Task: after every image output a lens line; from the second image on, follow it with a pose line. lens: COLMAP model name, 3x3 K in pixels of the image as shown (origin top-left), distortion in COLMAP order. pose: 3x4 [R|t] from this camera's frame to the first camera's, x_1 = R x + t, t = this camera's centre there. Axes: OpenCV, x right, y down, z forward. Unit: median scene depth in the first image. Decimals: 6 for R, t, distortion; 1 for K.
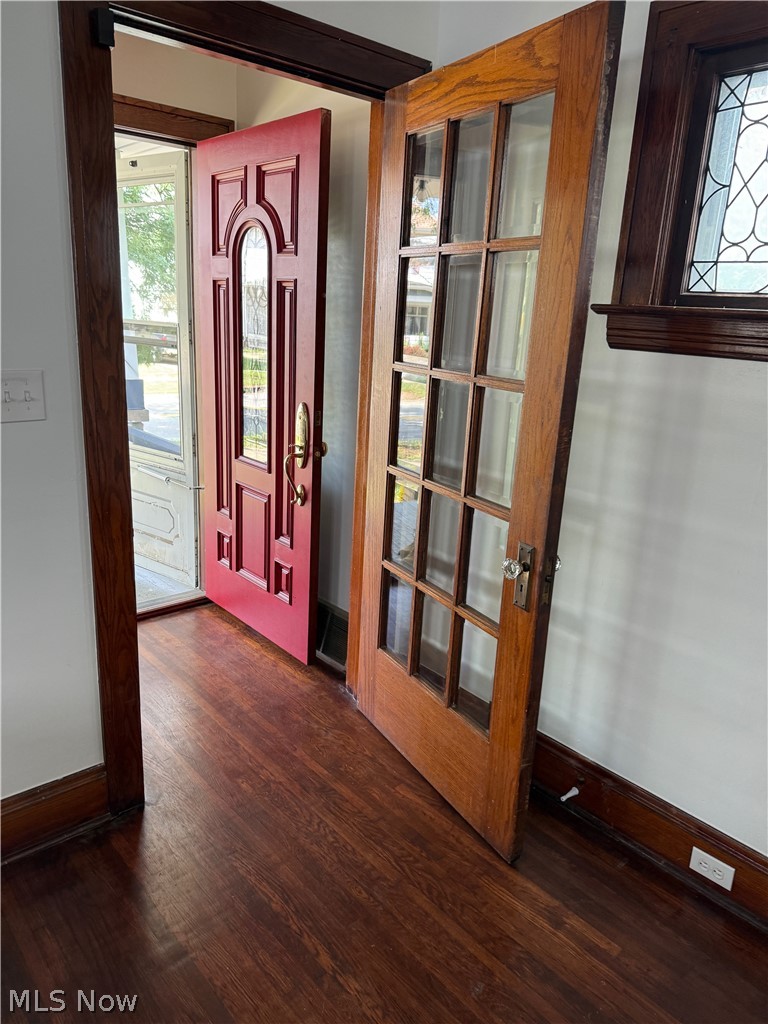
lens RADIAL K [[730.3, 0, 381.7], [0, 730.3, 513.8], [0, 0, 1]] dist [0.004841, 0.000907]
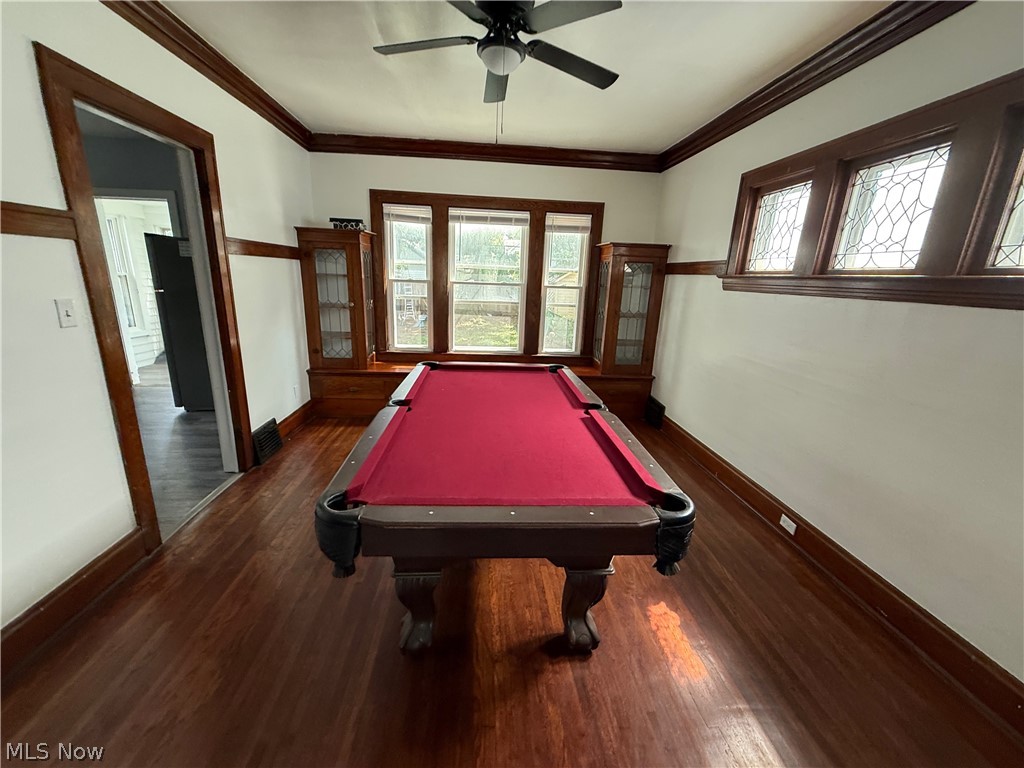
lens RADIAL K [[411.0, 0, 511.1], [0, 411.0, 383.9], [0, 0, 1]] dist [-0.000101, -0.000085]
pose [[0.784471, 0.129978, -0.606392, 0.468952], [-0.156457, 0.987641, 0.009294, 0.172100], [0.600106, 0.087583, 0.795111, -0.512451]]
